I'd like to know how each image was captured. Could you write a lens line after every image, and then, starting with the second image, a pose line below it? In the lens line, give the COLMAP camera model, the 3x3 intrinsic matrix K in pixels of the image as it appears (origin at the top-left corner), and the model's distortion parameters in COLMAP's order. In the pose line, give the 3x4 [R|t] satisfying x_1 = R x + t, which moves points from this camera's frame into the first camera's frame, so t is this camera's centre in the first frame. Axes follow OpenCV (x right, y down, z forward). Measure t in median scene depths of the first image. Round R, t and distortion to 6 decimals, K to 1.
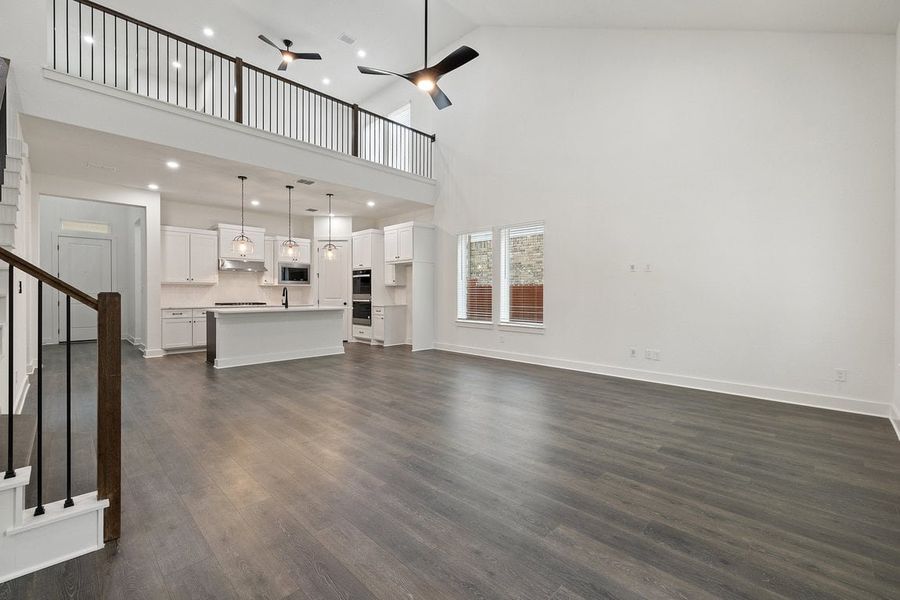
lens RADIAL K [[381.1, 0, 452.6], [0, 381.1, 296.9], [0, 0, 1]] dist [0.006899, 0.001101]
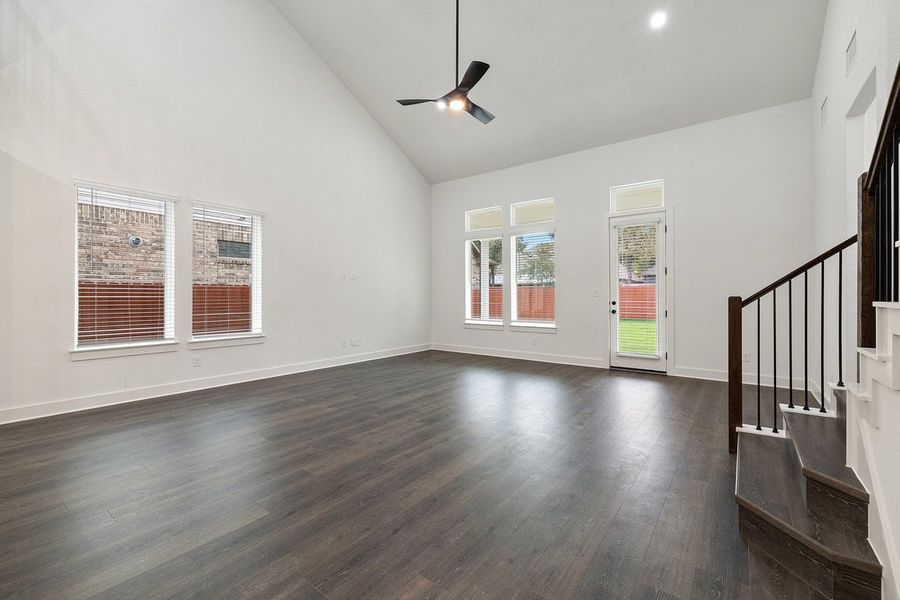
lens RADIAL K [[381.1, 0, 447.7], [0, 381.1, 301.5], [0, 0, 1]] dist [0.006899, 0.001101]
pose [[-0.121678, -0.016187, 0.992438, -0.677918], [0.009760, 0.999799, 0.017503, -0.008092], [-0.992522, 0.011816, -0.121496, 0.692216]]
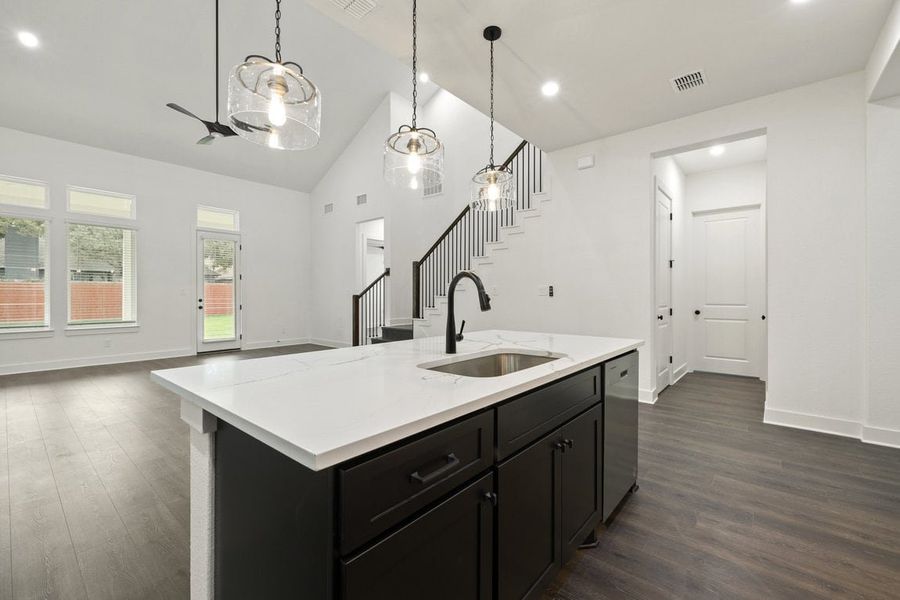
lens RADIAL K [[381.1, 0, 445.1], [0, 381.1, 294.0], [0, 0, 1]] dist [0.006899, 0.001101]
pose [[-0.997496, -0.003712, -0.070631, -0.442046], [-0.004156, 0.999973, 0.006140, -0.013193], [0.070606, 0.006418, -0.997484, 1.401128]]
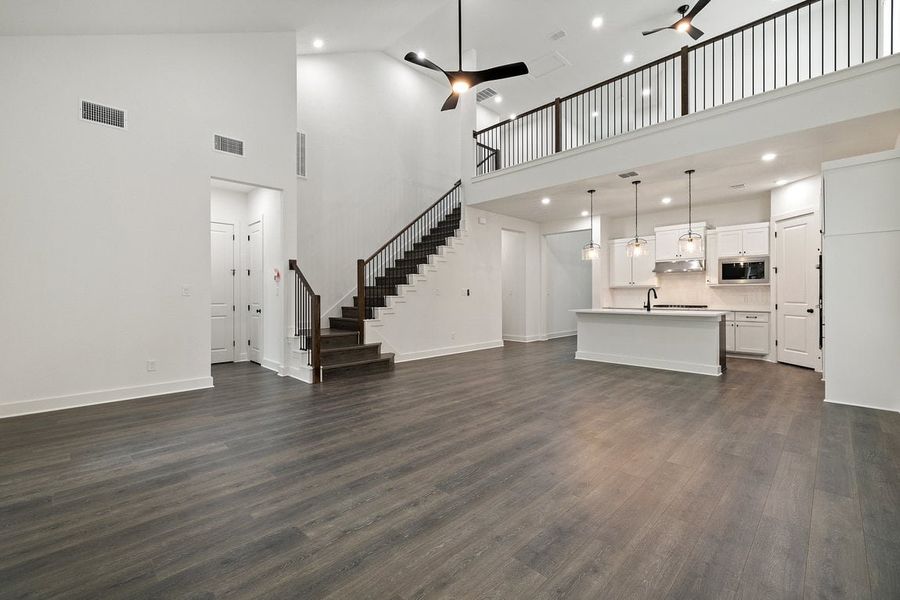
lens RADIAL K [[381.1, 0, 448.4], [0, 381.1, 298.4], [0, 0, 1]] dist [0.006899, 0.001101]
pose [[-0.005475, 0.007055, -0.999960, 0.554304], [-0.007556, 0.999946, 0.007096, -0.004554], [0.999956, 0.007594, -0.005422, 0.581481]]
